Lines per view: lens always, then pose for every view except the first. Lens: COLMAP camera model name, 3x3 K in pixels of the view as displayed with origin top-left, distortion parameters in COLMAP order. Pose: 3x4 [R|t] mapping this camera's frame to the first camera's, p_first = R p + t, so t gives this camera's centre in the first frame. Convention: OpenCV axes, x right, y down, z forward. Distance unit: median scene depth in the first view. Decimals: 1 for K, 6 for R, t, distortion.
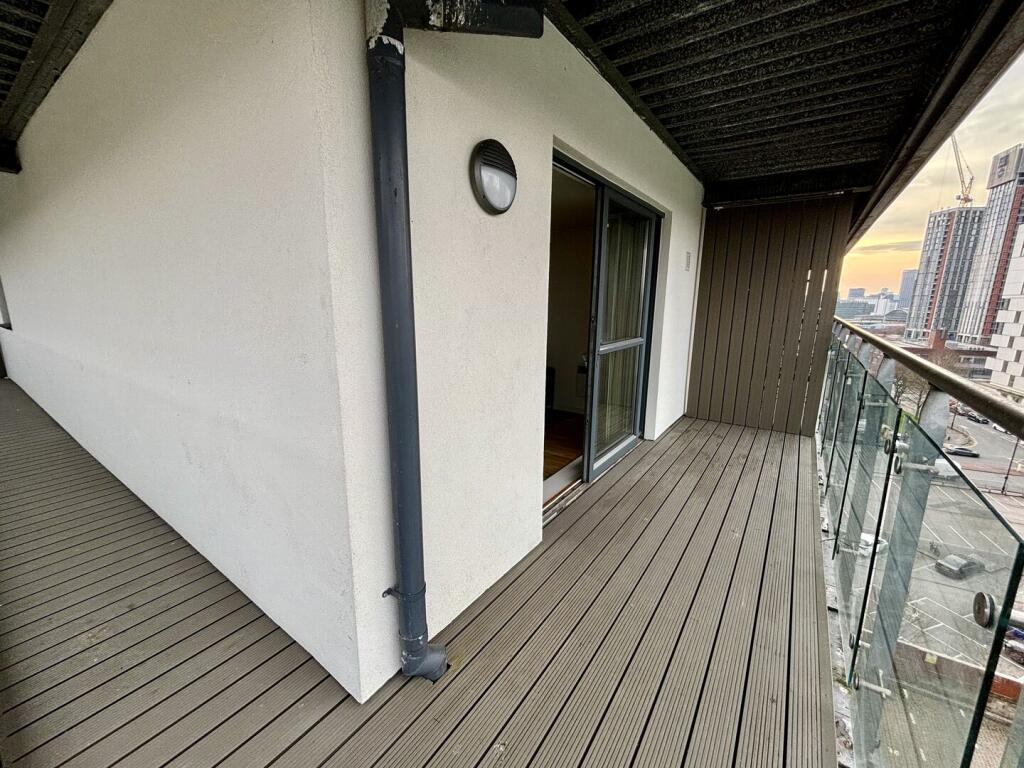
lens RADIAL K [[414.5, 0, 510.7], [0, 414.5, 383.2], [0, 0, 1]] dist [0.011403, -0.000389]
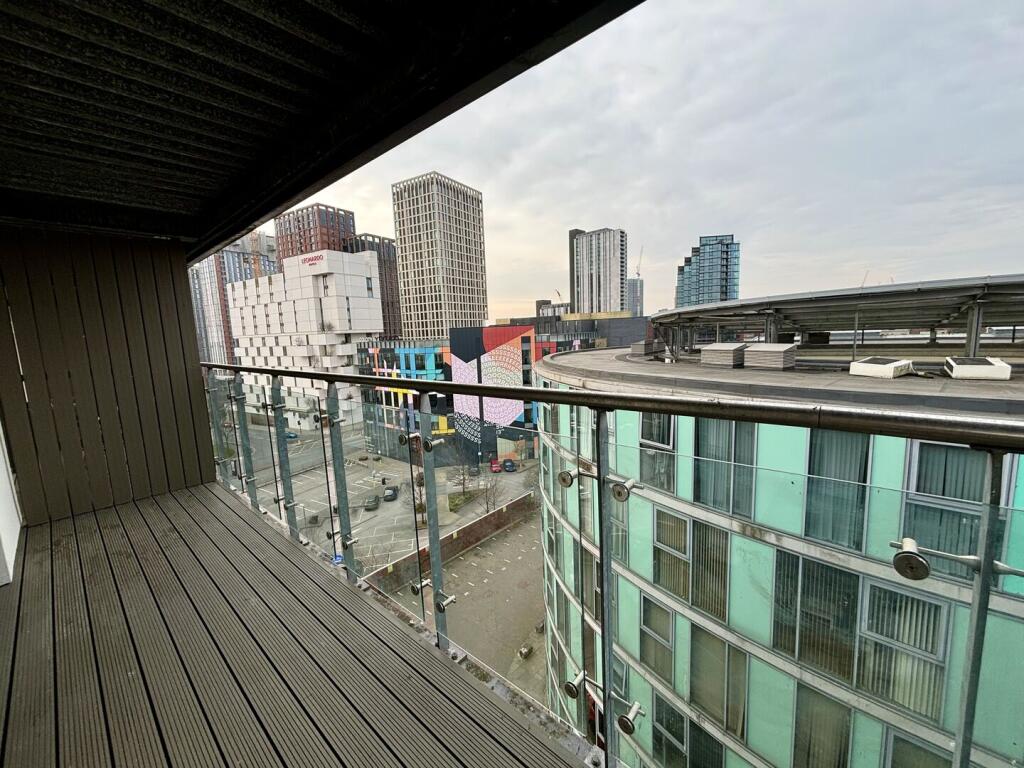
lens RADIAL K [[414.5, 0, 510.7], [0, 414.5, 383.2], [0, 0, 1]] dist [0.011403, -0.000389]
pose [[0.118205, -0.143787, 0.982524, -0.169178], [0.244716, 0.963161, 0.111512, -0.041814], [-0.962362, 0.227258, 0.149038, 0.175158]]
